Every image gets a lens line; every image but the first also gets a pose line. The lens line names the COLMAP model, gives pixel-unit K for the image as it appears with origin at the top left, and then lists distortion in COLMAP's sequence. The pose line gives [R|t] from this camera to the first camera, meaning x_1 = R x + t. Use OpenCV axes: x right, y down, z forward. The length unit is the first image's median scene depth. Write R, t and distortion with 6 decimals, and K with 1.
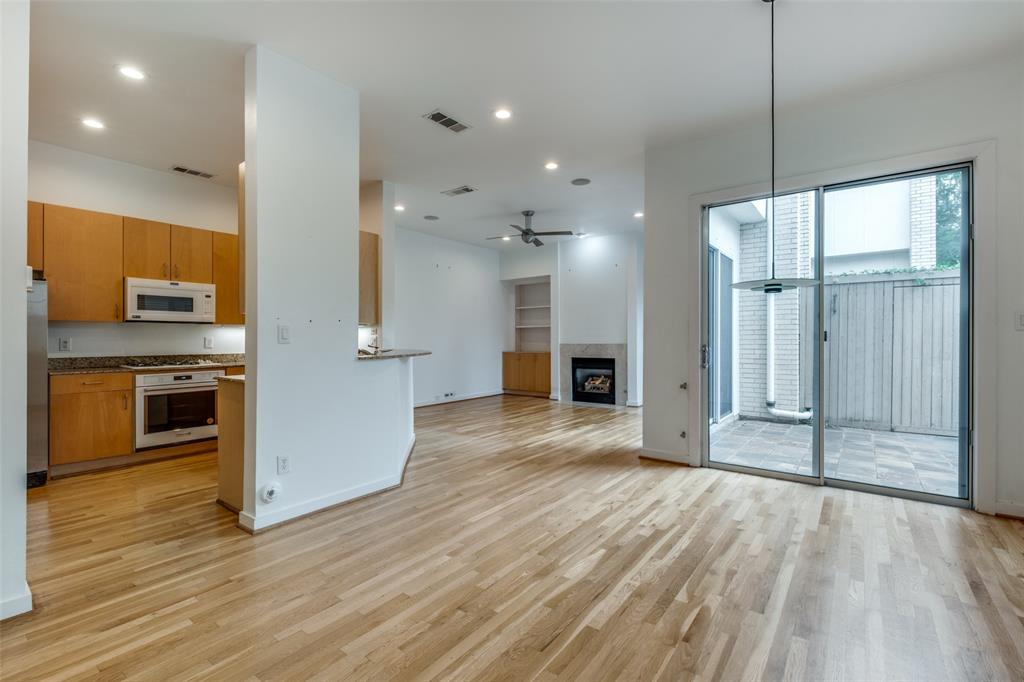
lens RADIAL K [[458.2, 0, 514.3], [0, 458.2, 337.8], [0, 0, 1]] dist [0.002915, -0.007501]
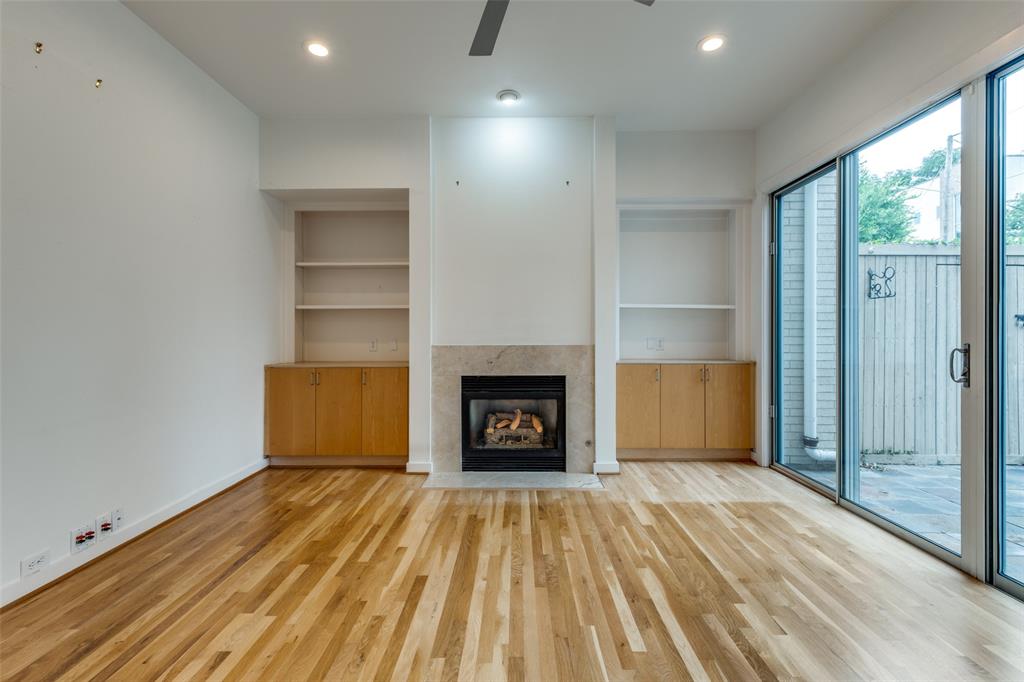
lens RADIAL K [[454.6, 0, 513.5], [0, 454.6, 333.4], [0, 0, 1]] dist [0.015431, -0.007782]
pose [[0.801939, 0.003358, 0.597396, -0.178321], [-0.003256, 0.999994, -0.001251, 0.001981], [-0.597396, -0.000942, 0.801946, 1.055086]]
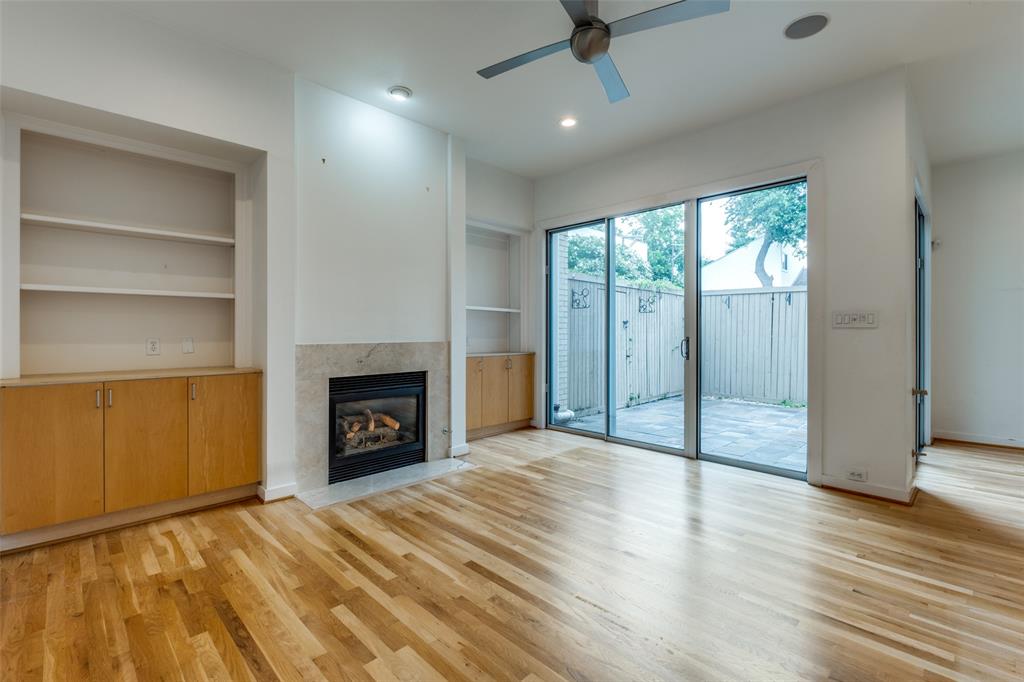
lens RADIAL K [[454.6, 0, 513.5], [0, 454.6, 333.4], [0, 0, 1]] dist [0.015431, -0.007782]
pose [[0.134614, 0.001478, 0.990897, -0.438426], [-0.002811, 0.999995, -0.001110, 0.005629], [-0.990894, -0.002636, 0.134618, 1.358900]]
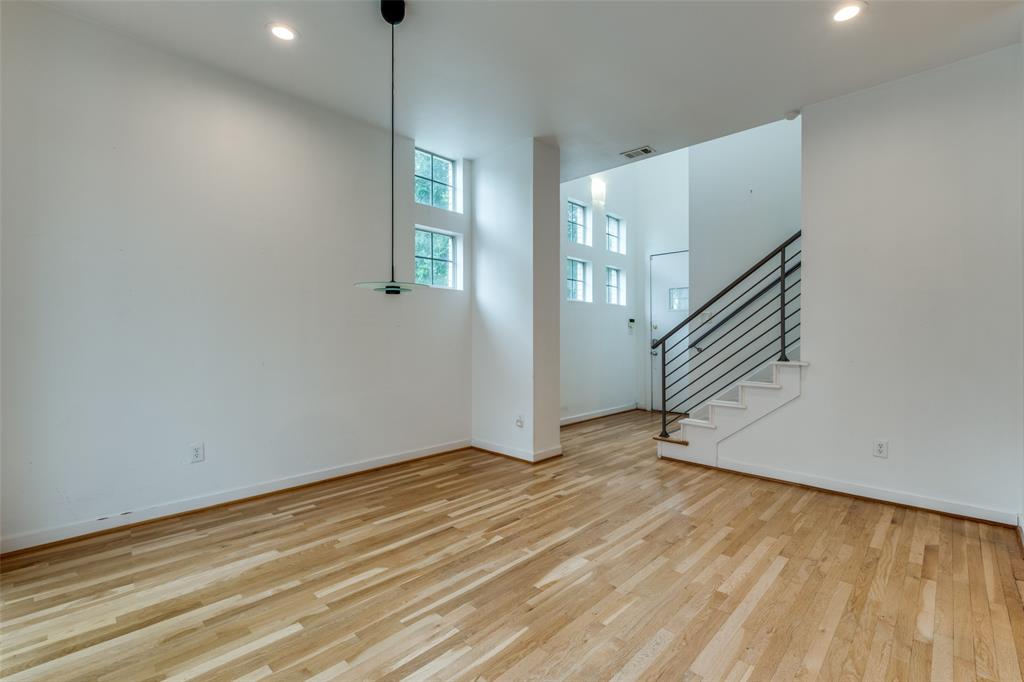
lens RADIAL K [[446.7, 0, 512.0], [0, 446.7, 341.0], [0, 0, 1]] dist [0.001744, 0.000101]
pose [[-0.992680, 0.002411, 0.120749, 0.072910], [0.003213, 0.999974, 0.006454, 0.001604], [-0.120731, 0.006795, -0.992662, 0.947430]]
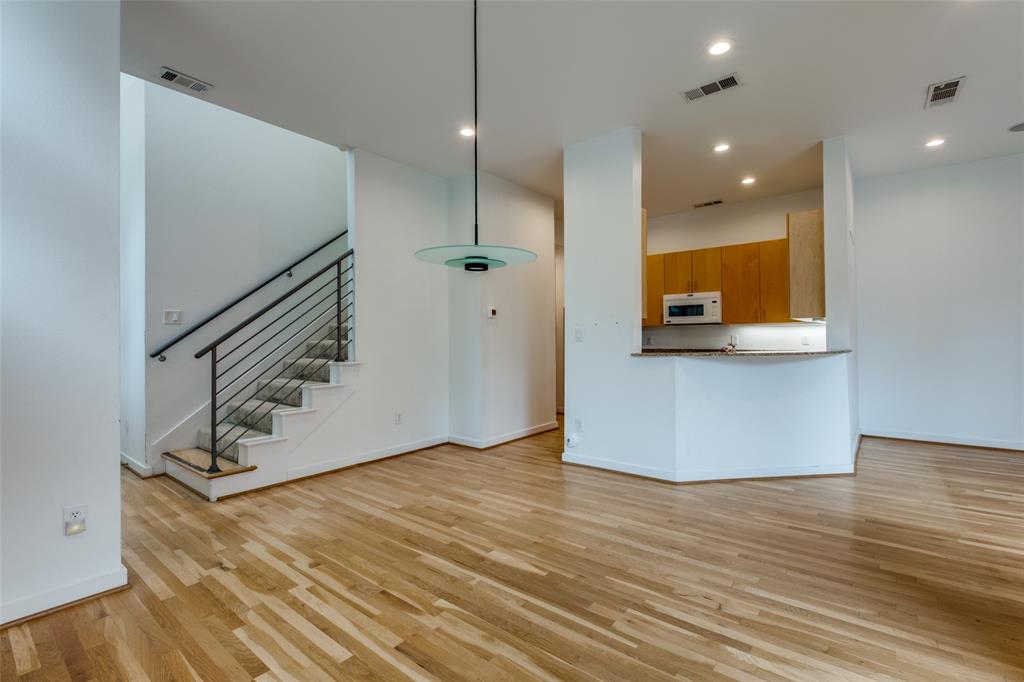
lens RADIAL K [[458.2, 0, 514.3], [0, 458.2, 337.8], [0, 0, 1]] dist [0.002915, -0.007501]
pose [[-0.028971, 0.002865, -0.999576, 0.570882], [0.010036, 0.999946, 0.002575, -0.003201], [0.999530, -0.009957, -0.028998, 0.504106]]
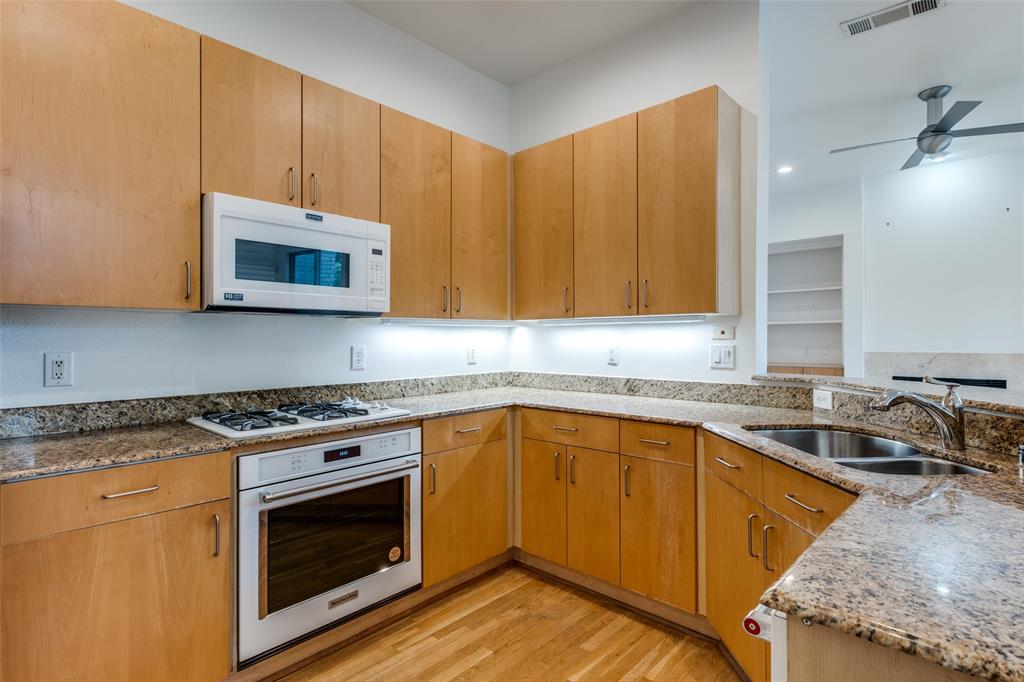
lens RADIAL K [[520.8, 0, 511.9], [0, 520.8, 335.1], [0, 0, 1]] dist [0.003705, -0.000316]
pose [[0.995716, -0.000593, -0.092462, -0.500897], [0.000231, 0.999992, -0.003927, -0.010908], [0.092463, 0.003889, 0.995708, 0.530808]]
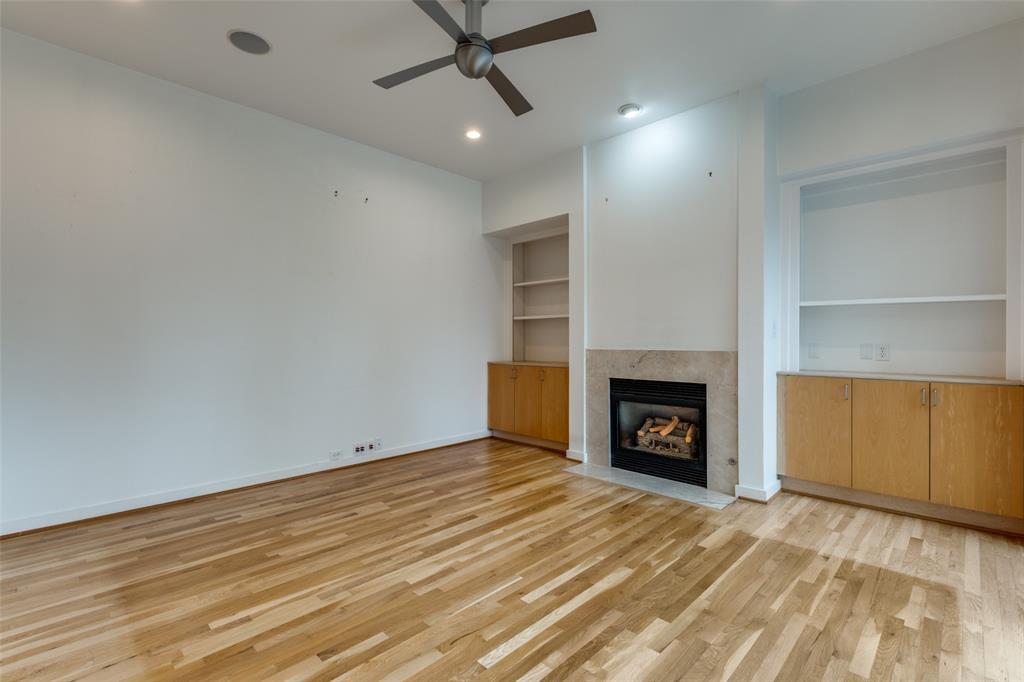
lens RADIAL K [[468.7, 0, 509.6], [0, 468.7, 341.0], [0, 0, 1]] dist [0.015172, -0.008467]
pose [[0.991662, 0.002370, -0.128841, 0.144599], [-0.001691, 0.999984, 0.005378, 0.001610], [0.128852, -0.005115, 0.991651, 0.849582]]
